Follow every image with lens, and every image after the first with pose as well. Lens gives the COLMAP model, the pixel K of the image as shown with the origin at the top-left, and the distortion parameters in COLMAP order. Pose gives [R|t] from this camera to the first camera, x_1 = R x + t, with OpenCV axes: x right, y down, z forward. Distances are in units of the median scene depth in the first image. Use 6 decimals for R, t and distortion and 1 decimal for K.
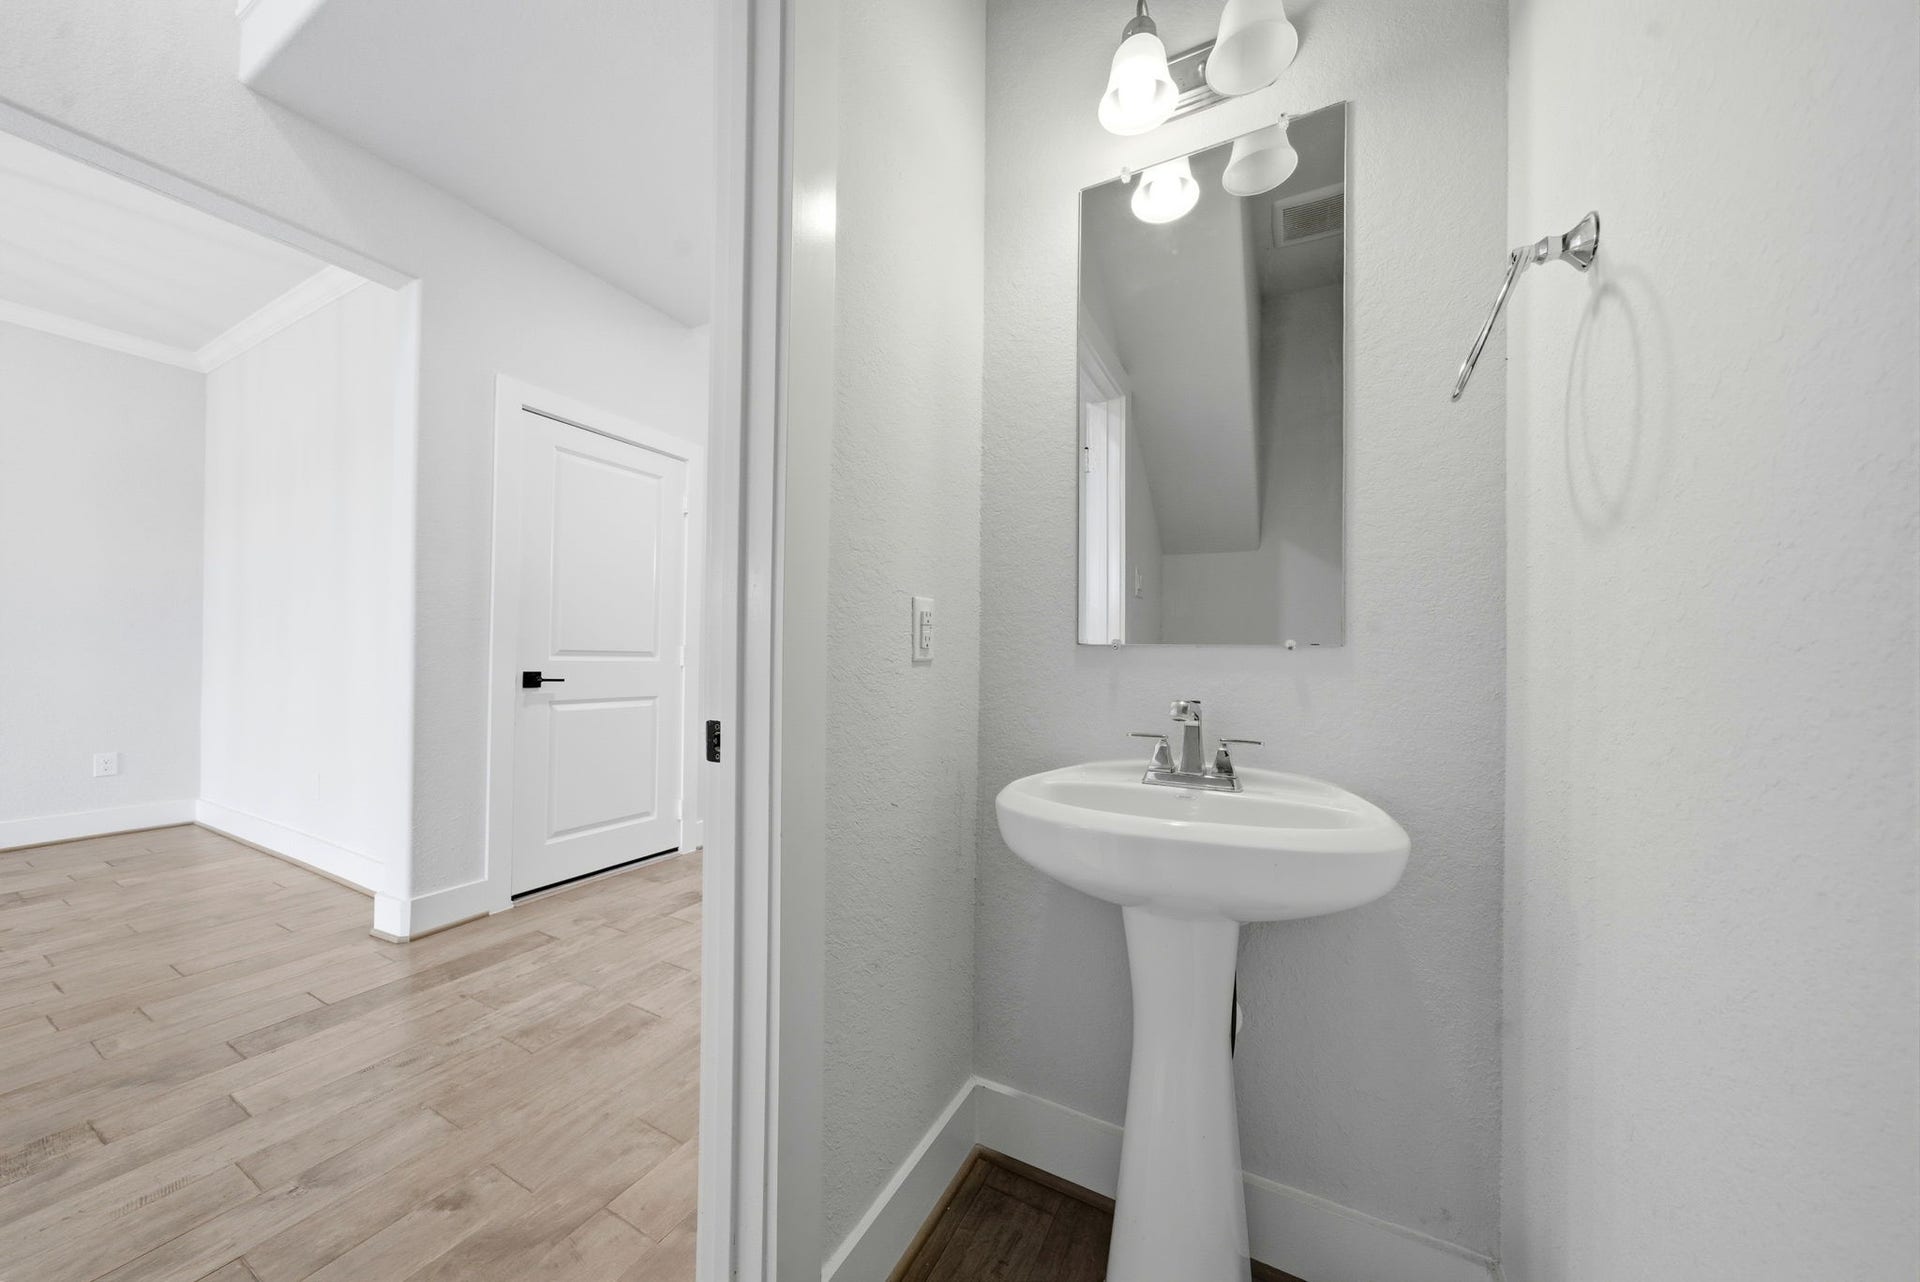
lens RADIAL K [[650.6, 0, 945.8], [0, 650.6, 650.0], [0, 0, 1]] dist [0.003616, 0.000004]
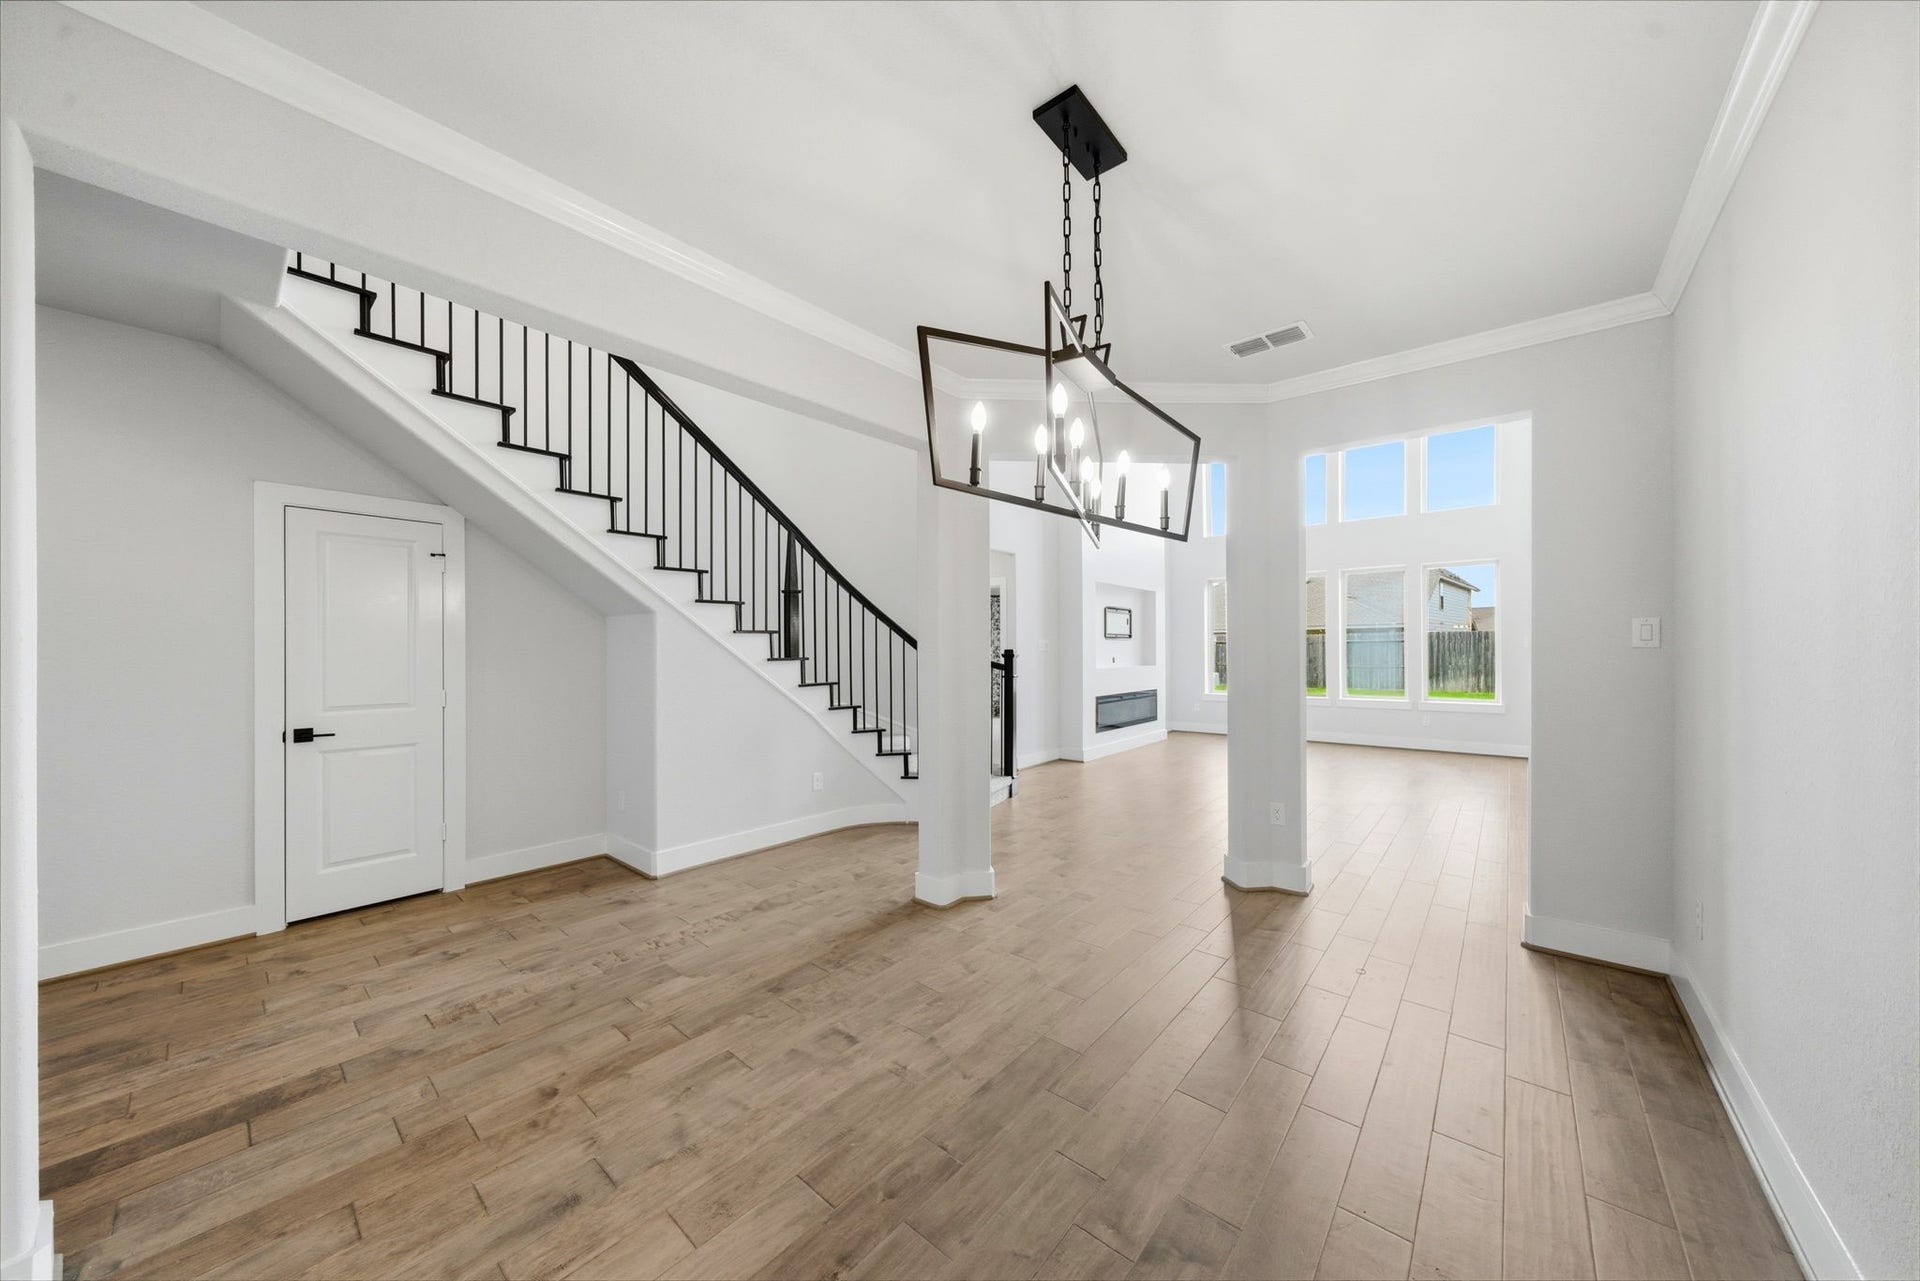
lens RADIAL K [[650.6, 0, 945.8], [0, 650.6, 649.5], [0, 0, 1]] dist [0.003616, 0.000004]
pose [[-0.975639, -0.005043, 0.219326, -2.667530], [-0.005448, 0.999984, -0.001244, -0.194605], [-0.219317, -0.002409, -0.975651, 2.122283]]
